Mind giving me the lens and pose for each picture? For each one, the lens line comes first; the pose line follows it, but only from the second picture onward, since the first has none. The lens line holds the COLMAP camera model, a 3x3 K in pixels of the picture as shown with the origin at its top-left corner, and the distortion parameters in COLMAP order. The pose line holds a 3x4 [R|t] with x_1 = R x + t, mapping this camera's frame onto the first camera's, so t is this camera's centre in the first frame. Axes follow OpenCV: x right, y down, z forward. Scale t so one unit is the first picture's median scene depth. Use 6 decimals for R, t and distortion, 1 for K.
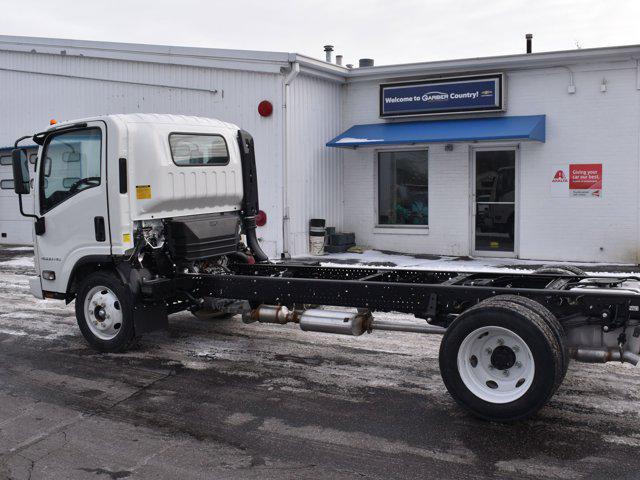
lens RADIAL K [[695.1, 0, 324.7], [0, 695.1, 242.4], [0, 0, 1]] dist [-0.077890, 0.000000]
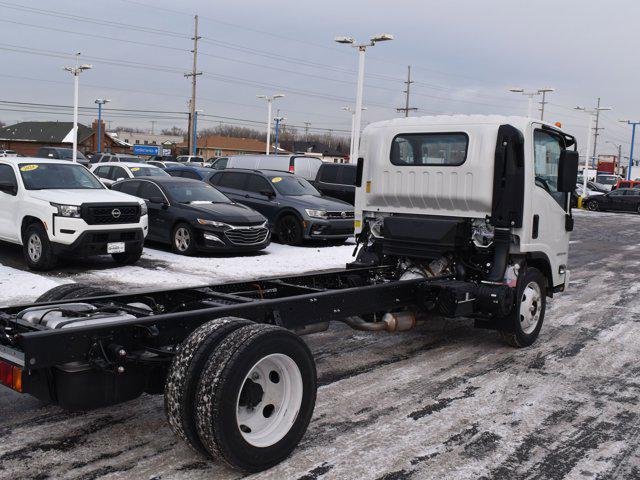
lens RADIAL K [[695.1, 0, 323.7], [0, 695.1, 239.1], [0, 0, 1]] dist [-0.077890, 0.000000]
pose [[-0.163597, 0.105073, -0.980916, 0.857295], [-0.124003, 0.984236, 0.126110, -0.117580], [0.978703, 0.142268, -0.147988, 1.050247]]
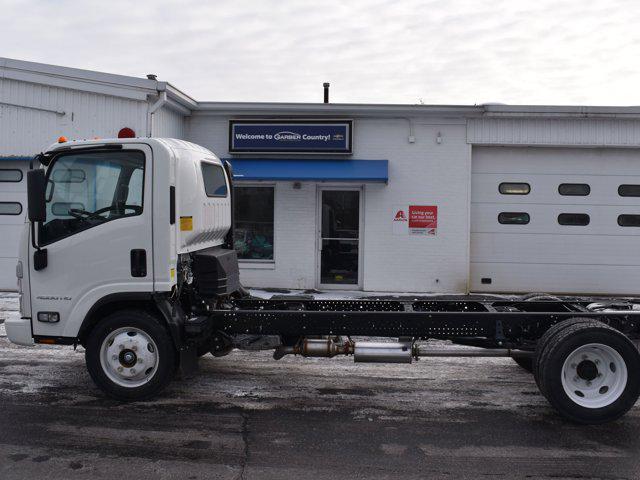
lens RADIAL K [[695.1, 0, 324.1], [0, 695.1, 241.3], [0, 0, 1]] dist [-0.077890, 0.000000]
pose [[0.904274, 0.013048, 0.426753, -0.464326], [0.009046, 0.998723, -0.049704, -0.000680], [-0.426857, 0.048807, 0.903001, 0.077807]]
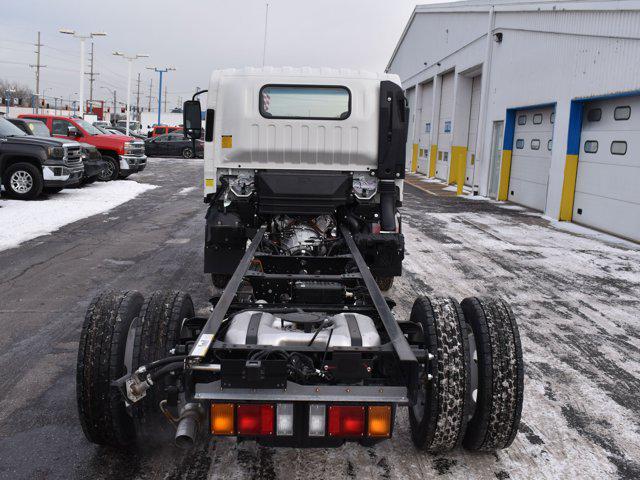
lens RADIAL K [[695.1, 0, 324.3], [0, 695.1, 240.1], [0, 0, 1]] dist [-0.077890, 0.000000]
pose [[0.526527, 0.161372, -0.834702, 0.688185], [-0.124145, 0.985890, 0.112291, -0.058156], [0.841045, 0.044500, 0.539132, 0.528129]]
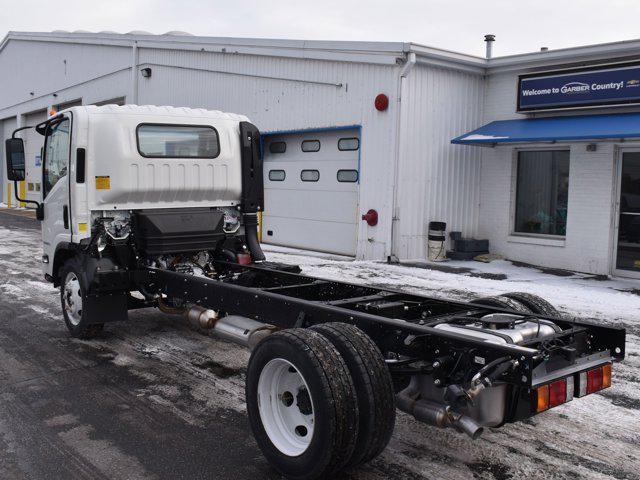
lens RADIAL K [[695.1, 0, 323.1], [0, 695.1, 241.0], [0, 0, 1]] dist [-0.077890, 0.000000]
pose [[0.927269, 0.064057, -0.368875, 0.386940], [-0.064240, 0.997865, 0.011800, -0.019016], [0.368843, 0.012755, 0.929404, 0.177865]]
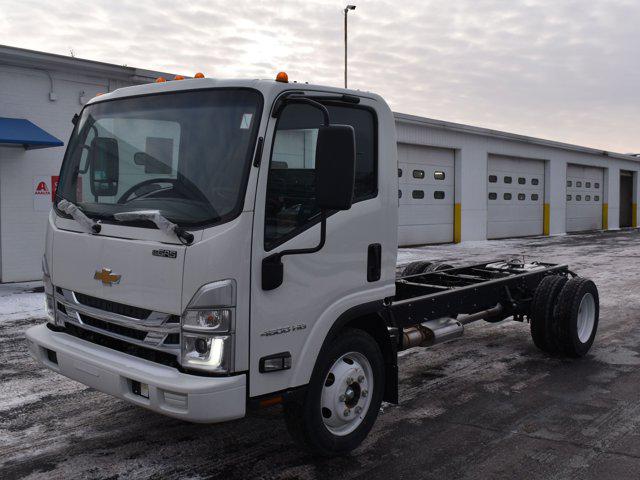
lens RADIAL K [[695.1, 0, 332.5], [0, 695.1, 239.5], [0, 0, 1]] dist [-0.077890, 0.000000]
pose [[0.166854, -0.046988, 0.984861, -0.933698], [0.067608, 0.997058, 0.036116, -0.064690], [-0.983661, 0.060559, 0.169540, 0.872759]]
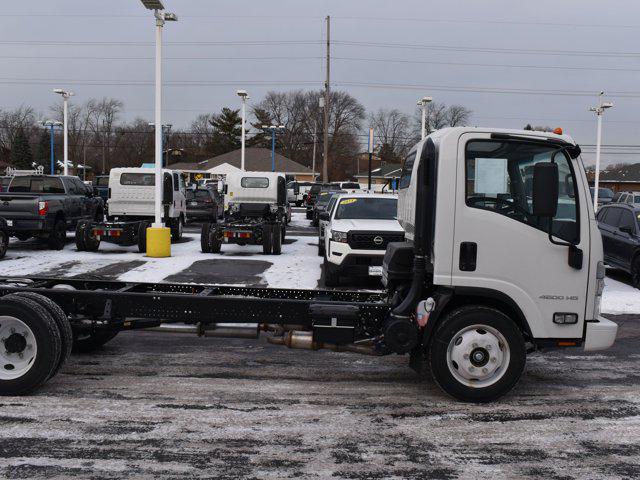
lens RADIAL K [[695.1, 0, 323.3], [0, 695.1, 240.4], [0, 0, 1]] dist [-0.077890, 0.000000]
pose [[-0.863799, 0.029182, -0.502990, 0.401518], [-0.054773, 0.986965, 0.151326, -0.181864], [0.500850, 0.158265, -0.850941, 1.805468]]
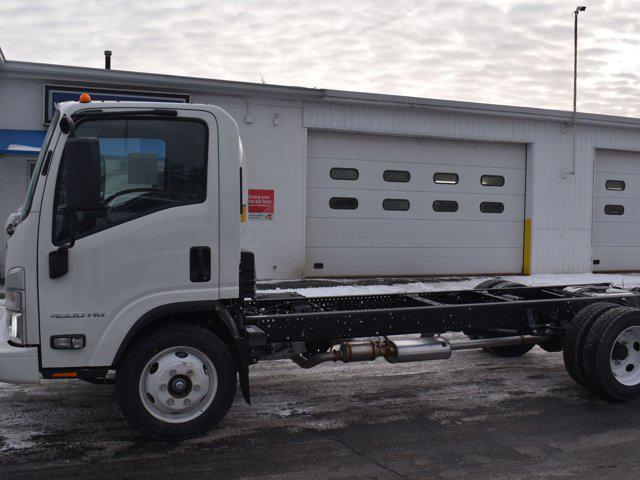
lens RADIAL K [[695.1, 0, 326.6], [0, 695.1, 245.3], [0, 0, 1]] dist [-0.077890, 0.000000]
pose [[0.626282, -0.016028, 0.779432, -0.751178], [0.033690, 0.999411, -0.006519, -0.028311], [-0.778868, 0.030341, 0.626453, 0.430470]]
